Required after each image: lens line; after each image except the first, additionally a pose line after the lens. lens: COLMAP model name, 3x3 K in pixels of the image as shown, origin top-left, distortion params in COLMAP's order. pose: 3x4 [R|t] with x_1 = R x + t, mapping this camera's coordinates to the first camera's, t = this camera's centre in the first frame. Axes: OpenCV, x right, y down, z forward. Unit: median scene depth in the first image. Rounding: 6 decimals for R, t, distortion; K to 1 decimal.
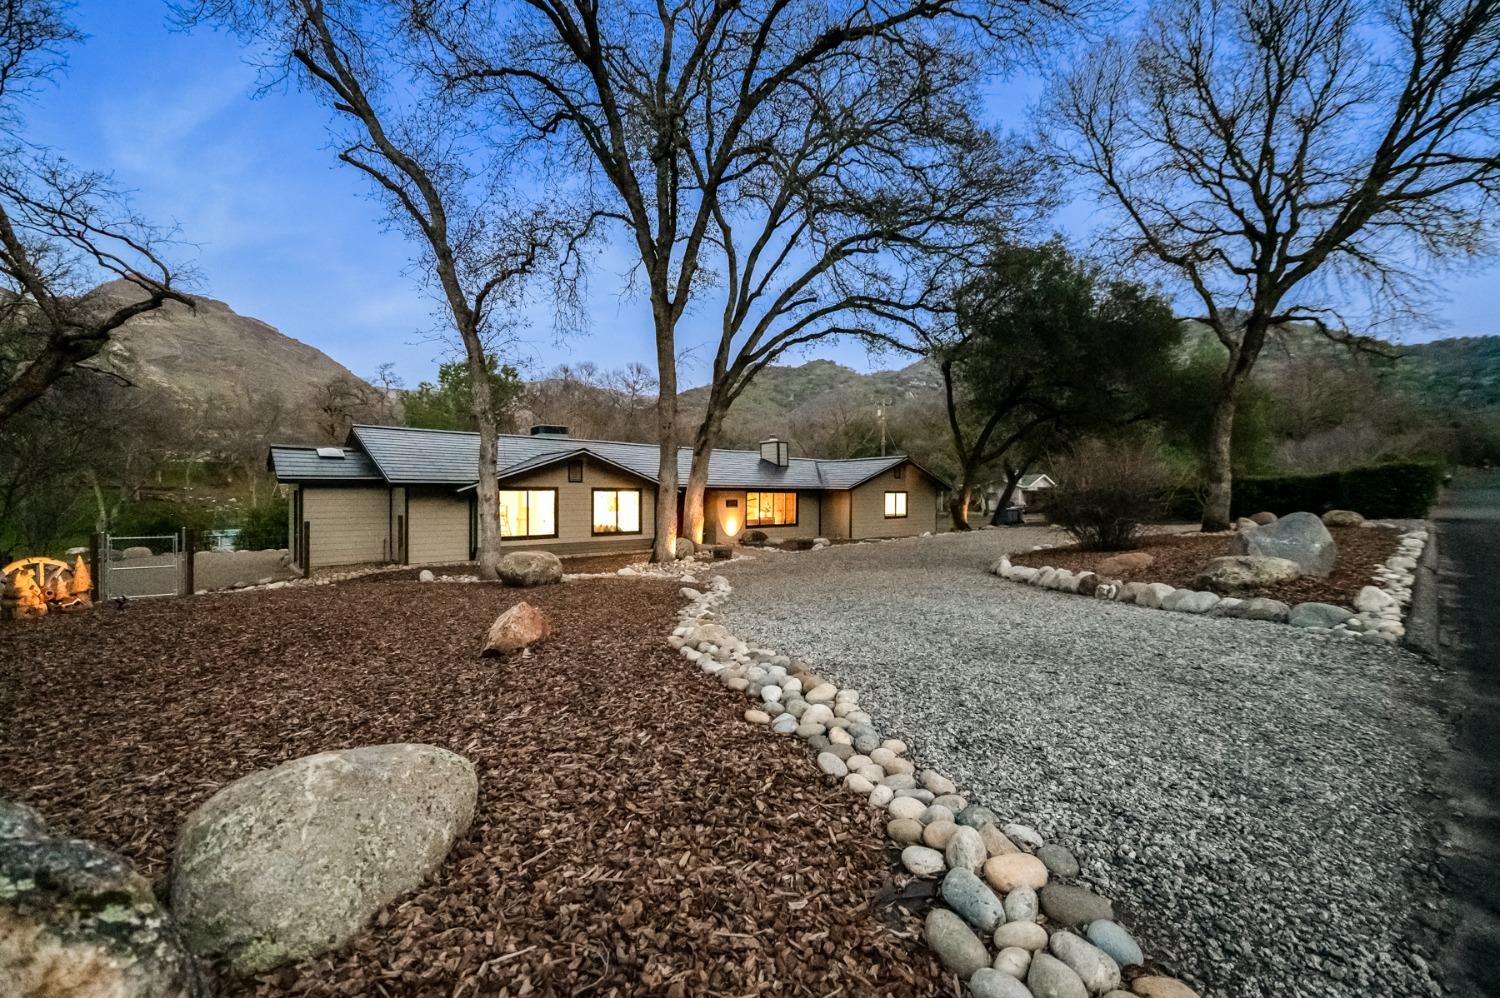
lens RADIAL K [[601.6, 0, 754.6], [0, 601.6, 501.6], [0, 0, 1]] dist [-0.000999, -0.002093]
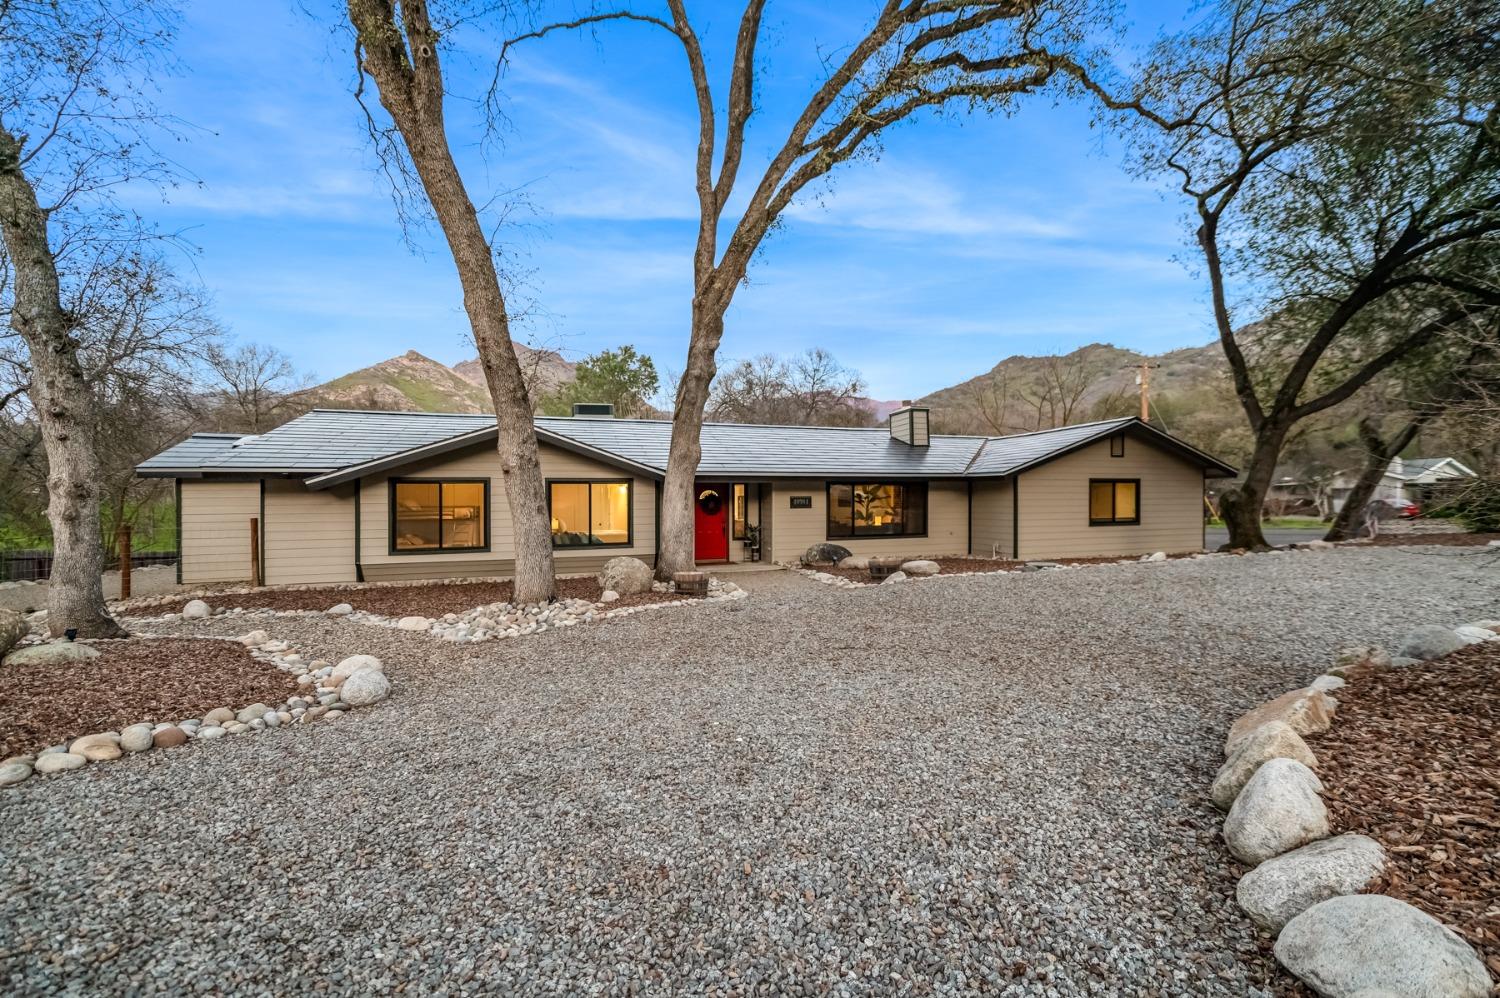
lens RADIAL K [[601.6, 0, 747.3], [0, 601.6, 513.7], [0, 0, 1]] dist [-0.000999, -0.002093]
pose [[0.916431, -0.001994, -0.400187, 0.146486], [0.006577, 0.999928, 0.010079, 0.008356], [0.400138, -0.011869, 0.916378, 0.330477]]
